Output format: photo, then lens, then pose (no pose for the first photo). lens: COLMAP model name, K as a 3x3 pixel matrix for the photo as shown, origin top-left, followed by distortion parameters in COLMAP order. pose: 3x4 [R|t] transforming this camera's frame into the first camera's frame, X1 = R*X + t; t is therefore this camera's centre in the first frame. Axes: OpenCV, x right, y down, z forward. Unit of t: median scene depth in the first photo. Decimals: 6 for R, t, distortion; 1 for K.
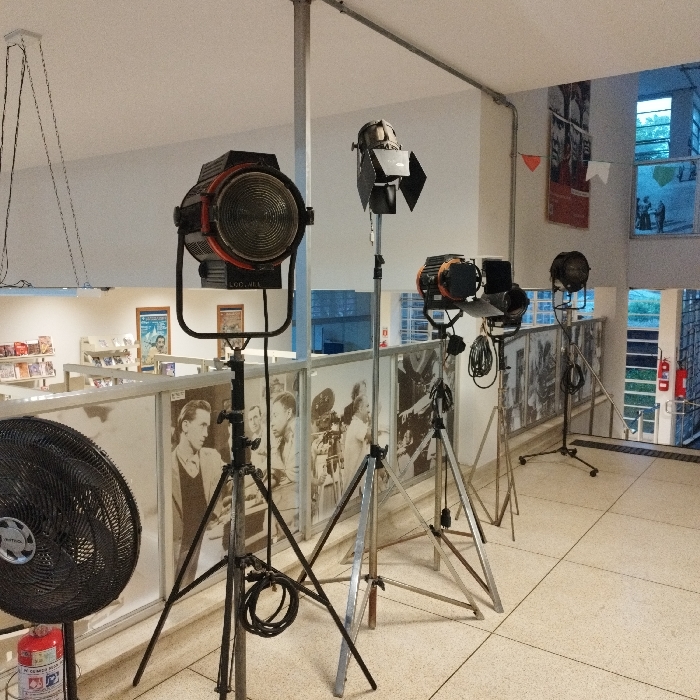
lens RADIAL K [[663.1, 0, 348.9], [0, 663.1, 351.9], [0, 0, 1]] dist [0.021722, -0.013819]
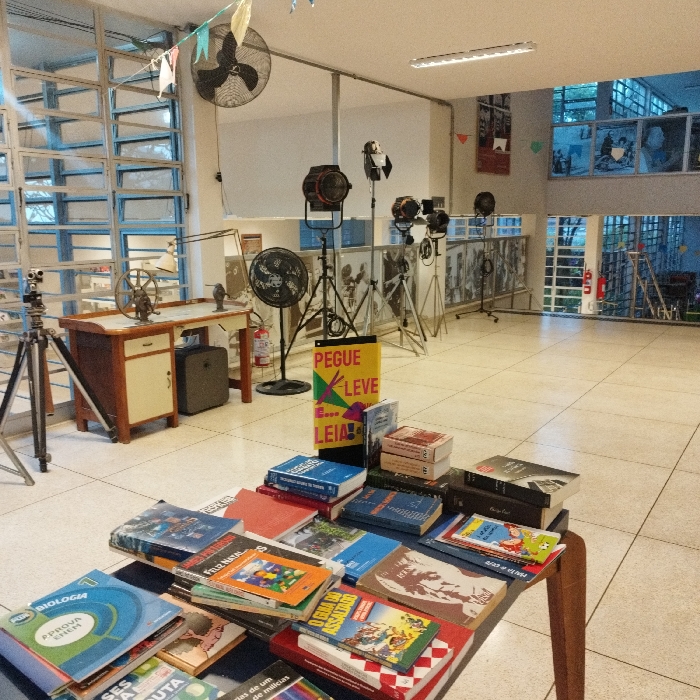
lens RADIAL K [[663.1, 0, 348.9], [0, 663.1, 351.9], [0, 0, 1]] dist [0.021722, -0.013819]
pose [[0.999870, -0.013072, 0.009408, -0.050842], [0.012107, 0.995286, 0.096223, 0.121456], [-0.010622, -0.096097, 0.995315, -0.995937]]
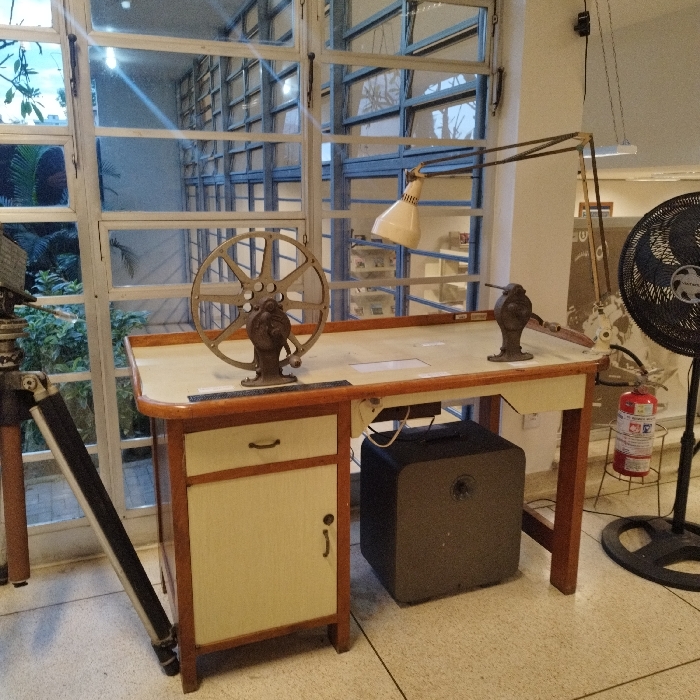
lens RADIAL K [[663.1, 0, 348.9], [0, 663.1, 351.9], [0, 0, 1]] dist [0.021722, -0.013819]
pose [[0.834763, 0.128136, -0.535493, -0.128727], [-0.057639, 0.987537, 0.146452, 0.096039], [0.547585, -0.091388, 0.831745, -0.178408]]
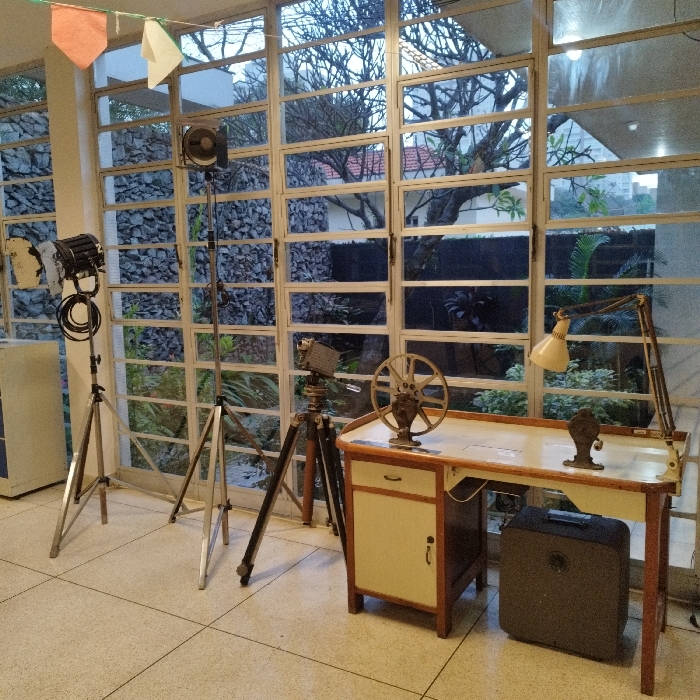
lens RADIAL K [[663.1, 0, 348.9], [0, 663.1, 351.9], [0, 0, 1]] dist [0.021722, -0.013819]
pose [[0.094935, 0.124829, -0.987626, 0.269745], [-0.080849, 0.989796, 0.117331, 0.009146], [0.992195, 0.068710, 0.104058, -0.001123]]
